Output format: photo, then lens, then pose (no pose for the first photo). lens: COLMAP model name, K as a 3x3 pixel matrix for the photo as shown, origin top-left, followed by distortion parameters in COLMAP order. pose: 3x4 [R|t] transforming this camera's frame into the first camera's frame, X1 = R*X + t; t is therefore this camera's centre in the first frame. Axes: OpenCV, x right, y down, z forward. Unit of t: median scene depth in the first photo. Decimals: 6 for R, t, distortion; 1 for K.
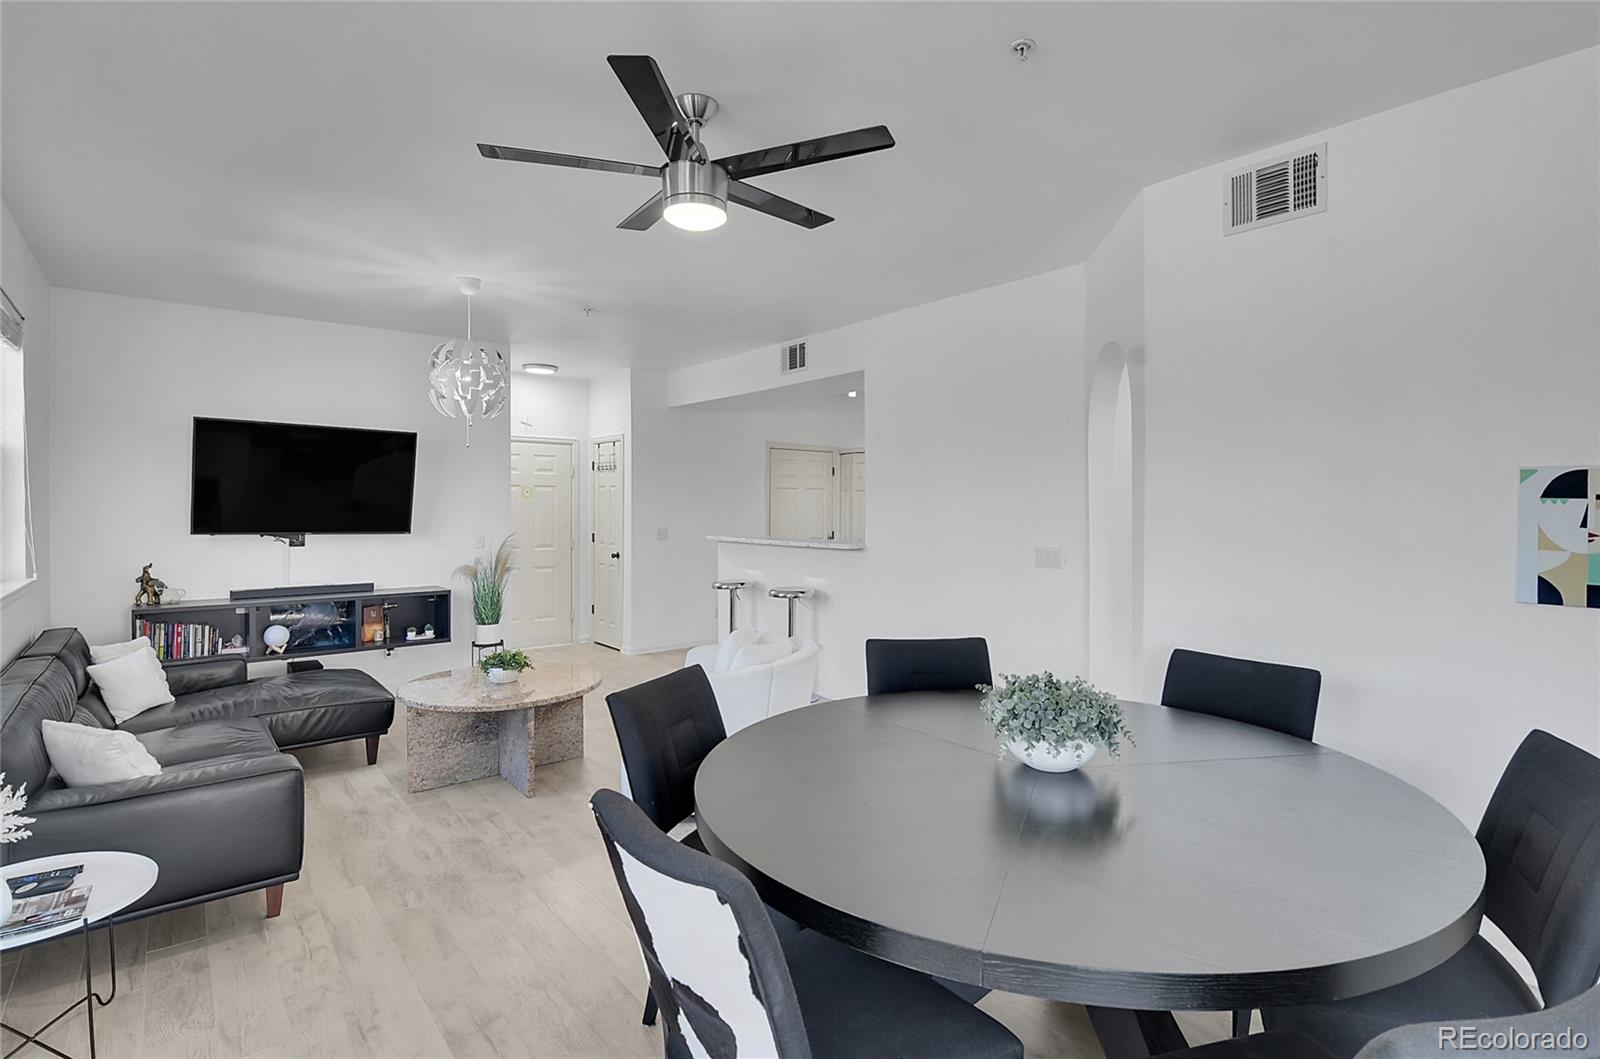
lens RADIAL K [[782.1, 0, 792.4], [0, 782.1, 525.4], [0, 0, 1]] dist [-0.010924, -0.006238]
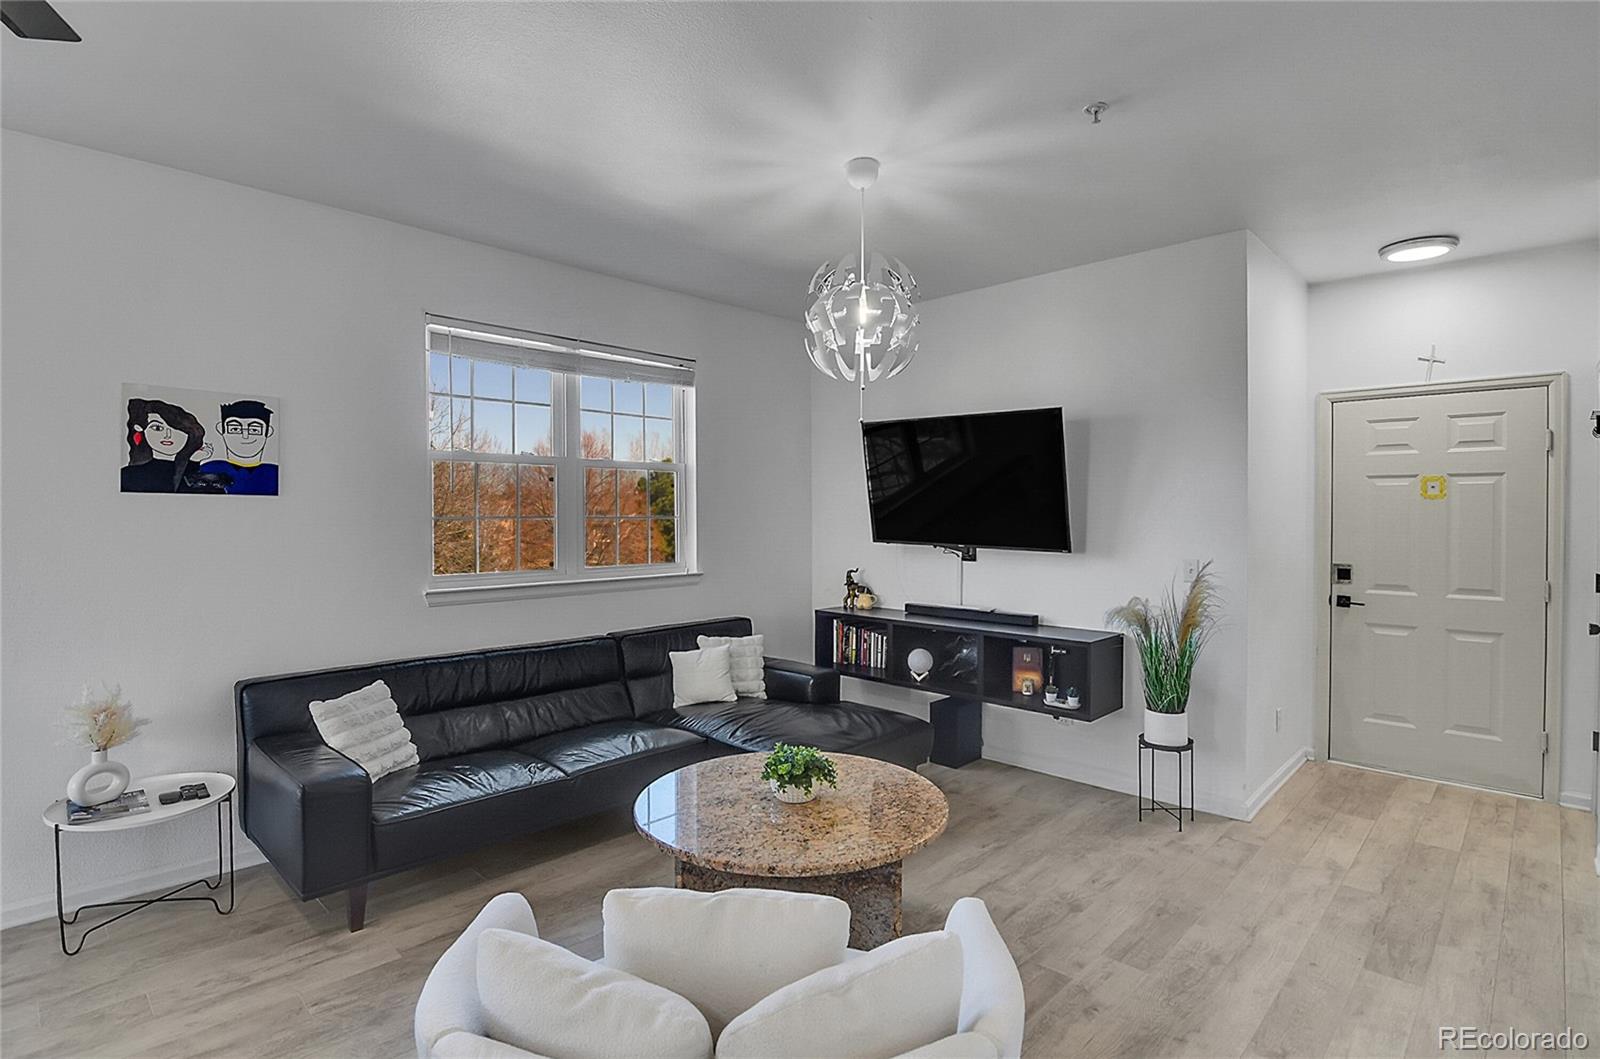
lens RADIAL K [[782.1, 0, 796.2], [0, 782.1, 516.1], [0, 0, 1]] dist [-0.010924, -0.006238]
pose [[0.120607, 0.004134, -0.992692, 0.187595], [-0.022740, 0.999740, 0.001400, -0.019255], [0.992440, 0.022405, 0.120669, 0.706446]]
